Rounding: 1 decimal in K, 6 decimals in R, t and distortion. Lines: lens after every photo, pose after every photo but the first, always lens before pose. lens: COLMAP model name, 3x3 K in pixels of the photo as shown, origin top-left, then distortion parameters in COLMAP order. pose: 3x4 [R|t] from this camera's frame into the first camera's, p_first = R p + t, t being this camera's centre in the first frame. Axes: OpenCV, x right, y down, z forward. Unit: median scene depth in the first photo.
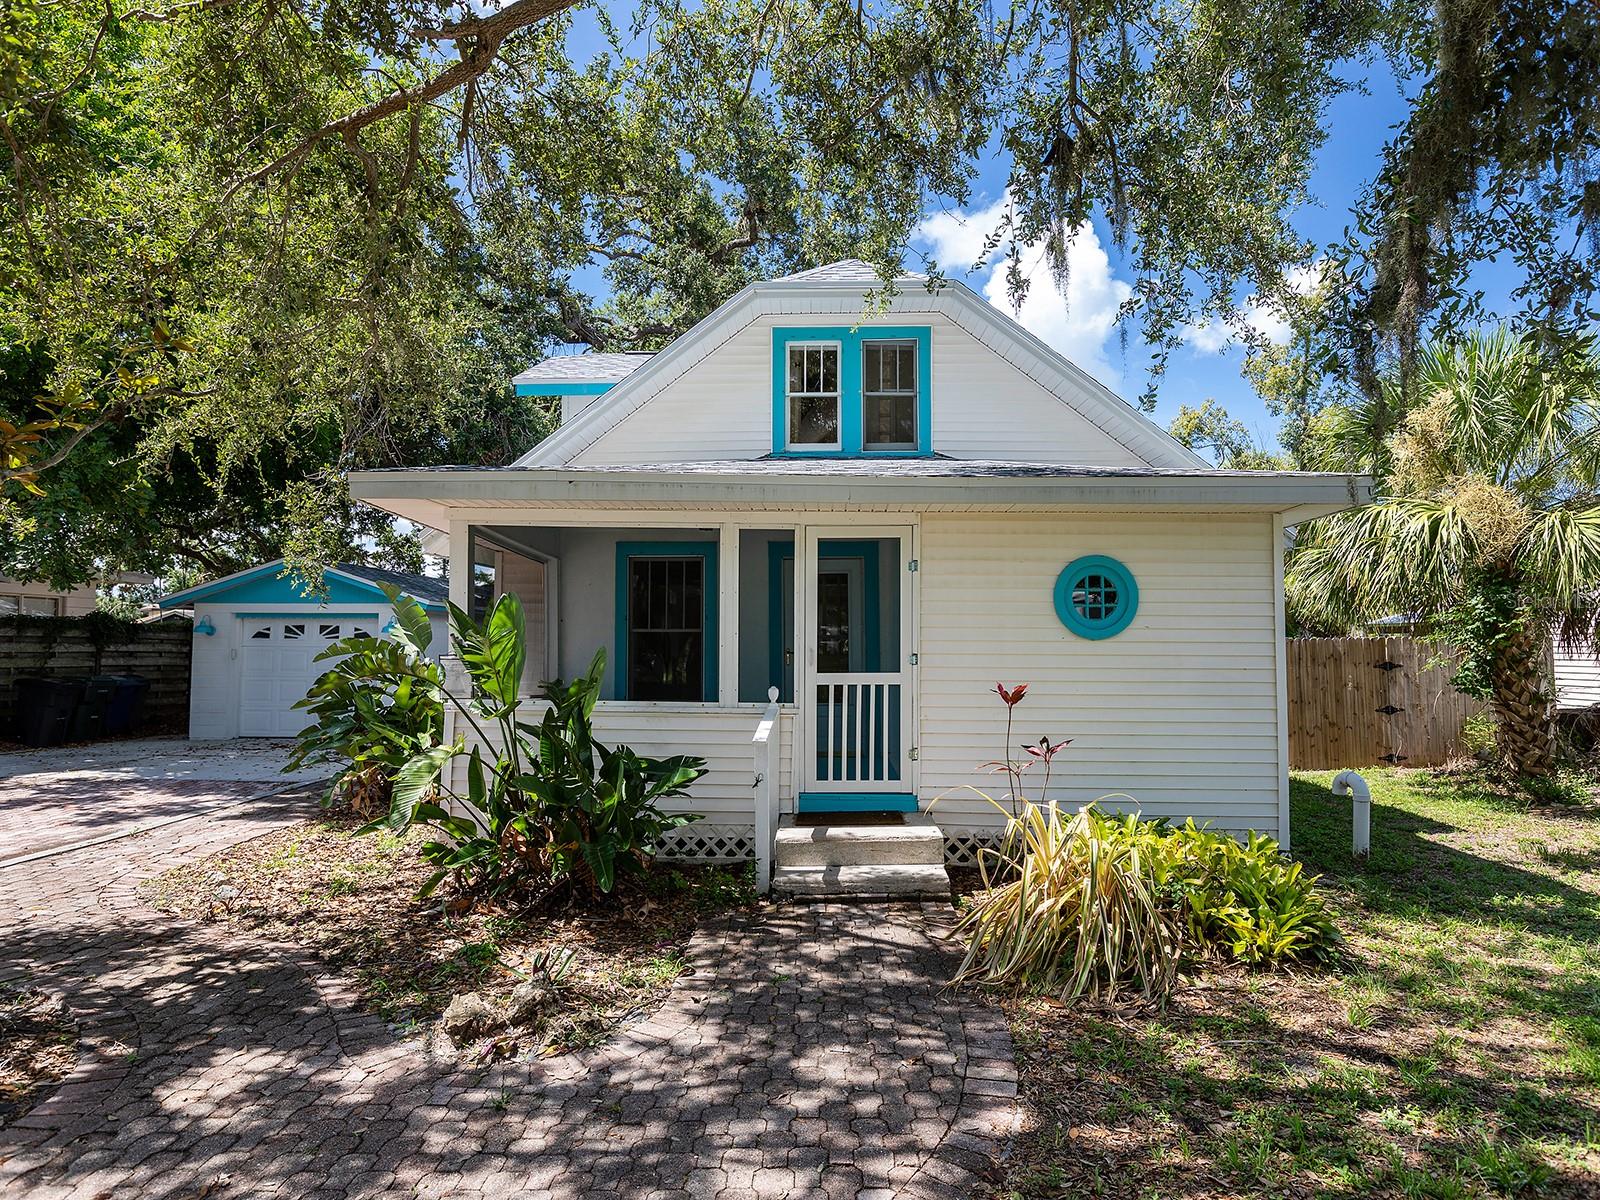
lens RADIAL K [[883.7, 0, 797.3], [0, 883.7, 609.1], [0, 0, 1]] dist [0.004498, -0.001095]
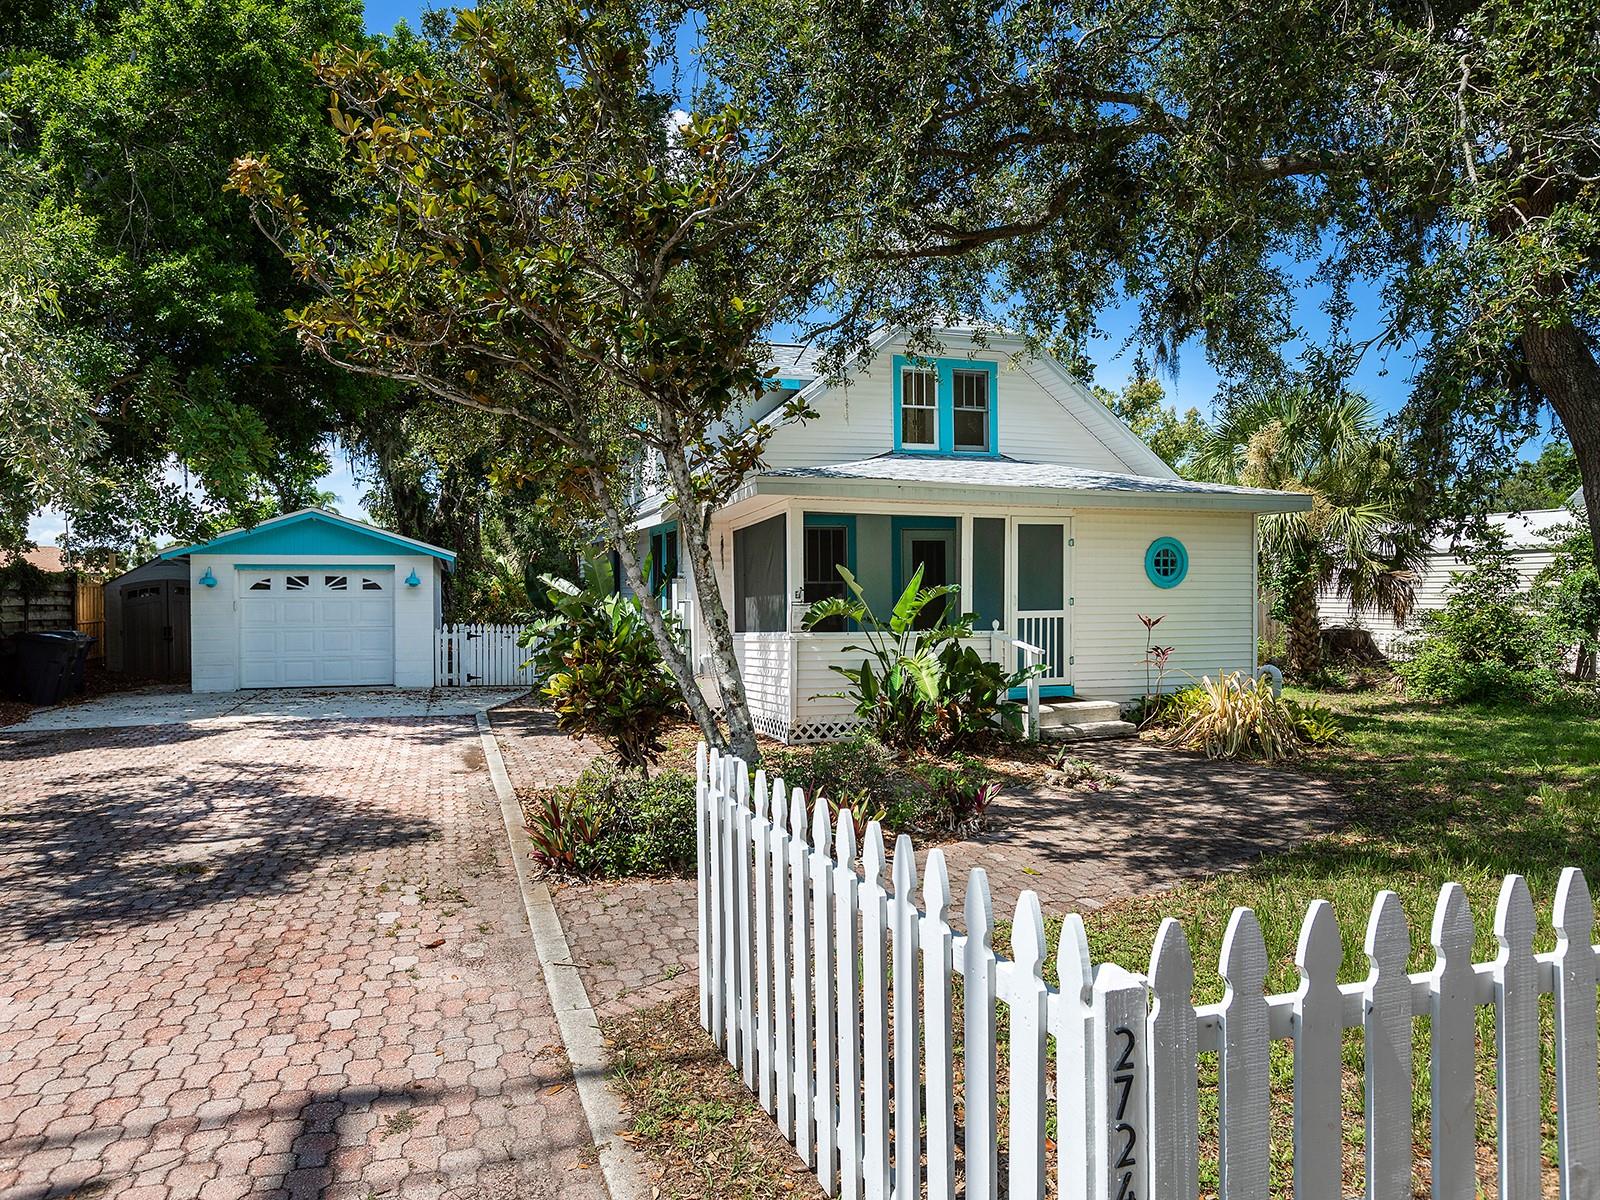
lens RADIAL K [[942.4, 0, 798.3], [0, 942.4, 605.7], [0, 0, 1]] dist [0.003937, 0.000785]
pose [[0.948773, -0.012804, 0.315699, -0.864892], [-0.005391, 0.998377, 0.056694, -0.028805], [-0.315913, -0.055491, 0.947164, -0.451016]]
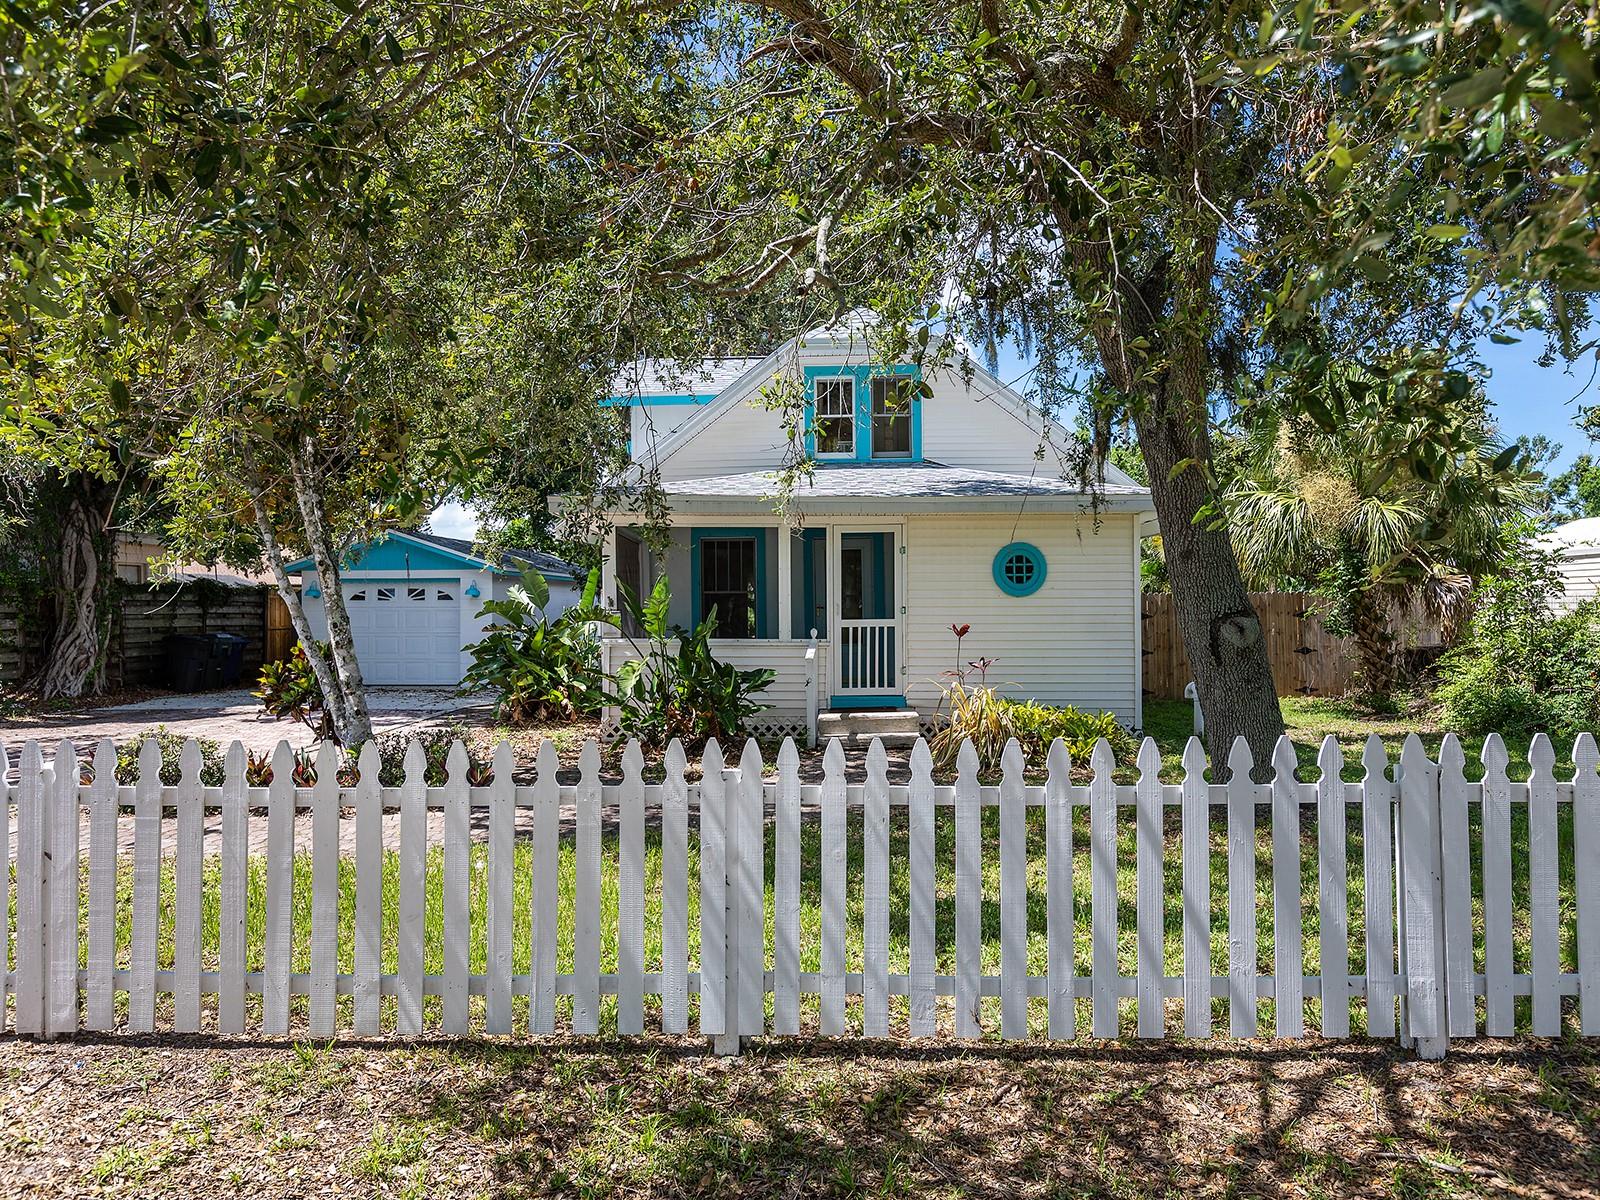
lens RADIAL K [[1021.2, 0, 808.1], [0, 1021.2, 589.8], [0, 0, 1]] dist [-0.004065, 0.000216]
pose [[0.999957, -0.009054, 0.001854, -0.039641], [0.008999, 0.999564, 0.028119, -0.031596], [-0.002107, -0.028101, 0.999603, -0.798674]]
